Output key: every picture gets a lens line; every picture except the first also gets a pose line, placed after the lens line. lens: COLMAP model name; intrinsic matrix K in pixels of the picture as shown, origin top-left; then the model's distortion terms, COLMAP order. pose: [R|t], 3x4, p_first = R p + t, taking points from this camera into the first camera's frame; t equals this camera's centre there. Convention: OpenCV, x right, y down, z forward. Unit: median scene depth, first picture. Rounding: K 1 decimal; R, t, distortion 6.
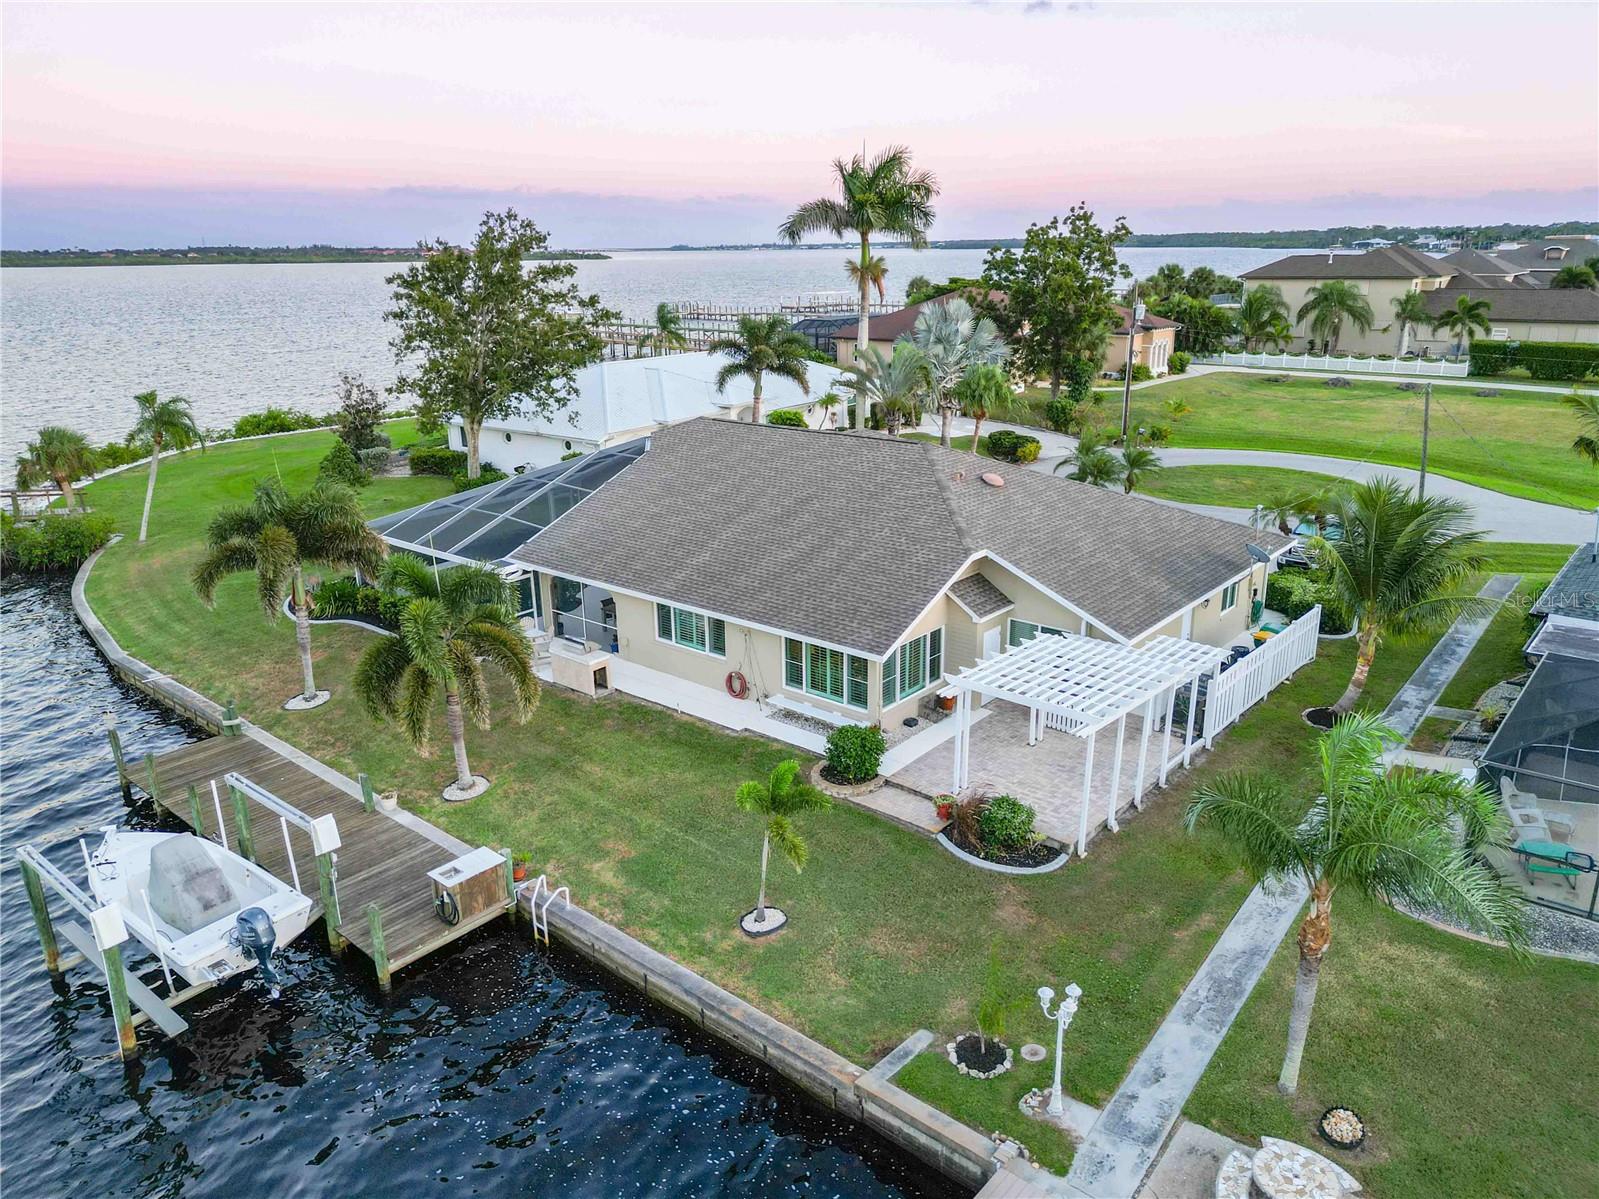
lens RADIAL K [[1130.4, 0, 795.7], [0, 1130.4, 600.4], [0, 0, 1]] dist [0.058769, -0.056084]
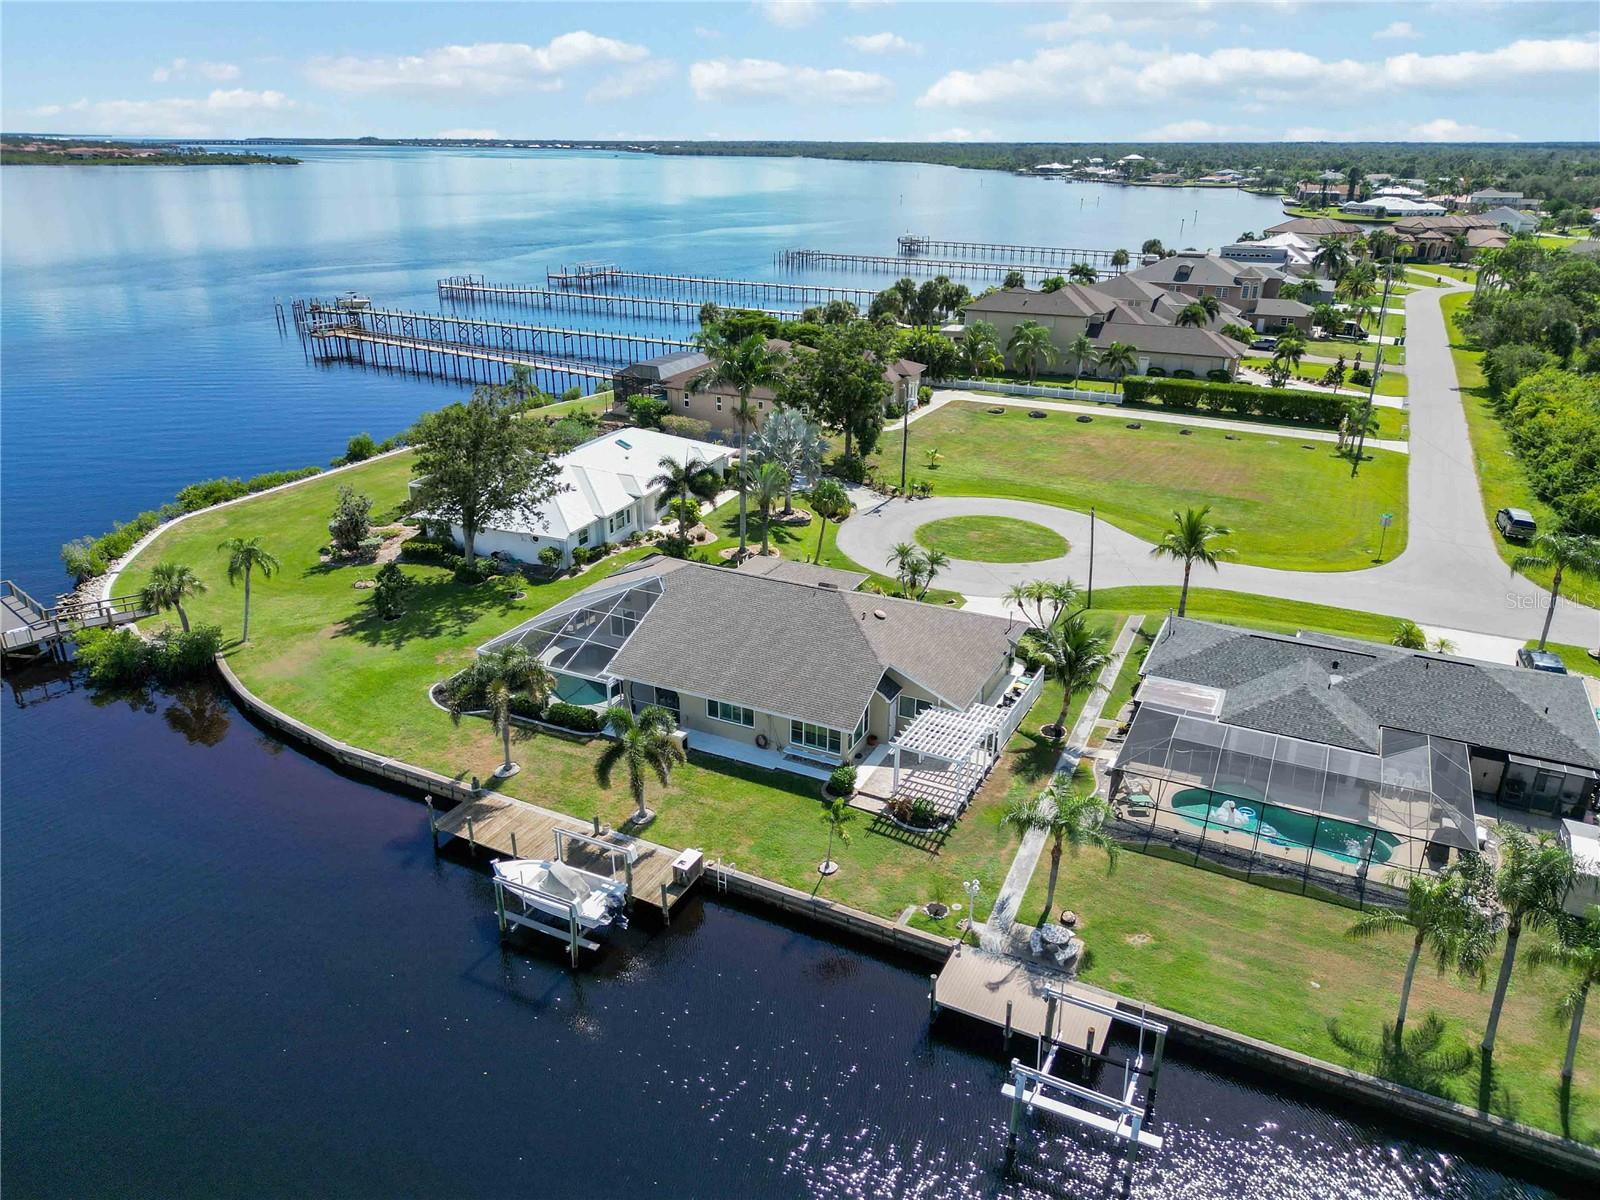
lens RADIAL K [[1118.3, 0, 798.3], [0, 1118.3, 601.2], [0, 0, 1]] dist [0.080457, -0.091653]
pose [[0.970482, -0.072417, 0.230044, -0.381432], [0.052836, 0.994523, 0.090175, -0.303754], [-0.235314, -0.075359, 0.968993, -0.750827]]
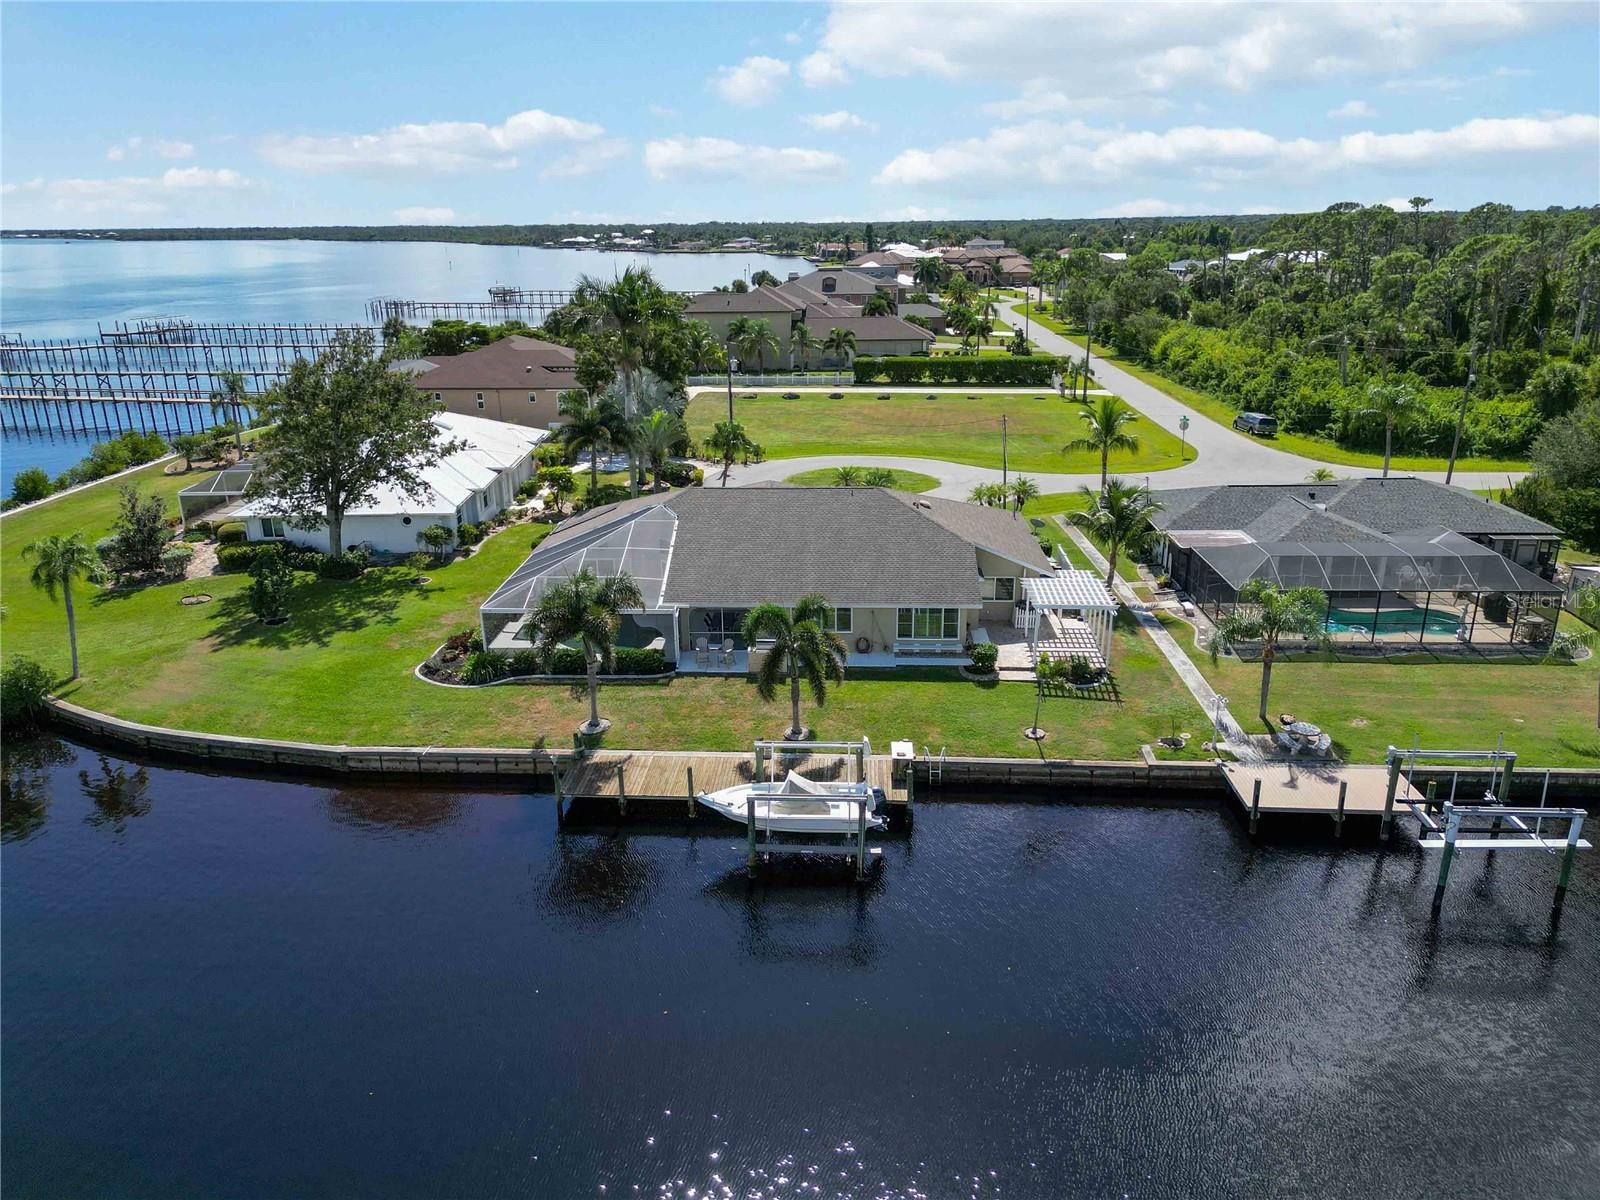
lens RADIAL K [[1120.3, 0, 797.4], [0, 1120.3, 603.4], [0, 0, 1]] dist [0.066861, -0.067708]
pose [[0.794344, -0.190505, 0.576824, -1.020418], [0.182818, 0.980502, 0.072066, -0.117746], [-0.579306, 0.048209, 0.813683, -0.284866]]
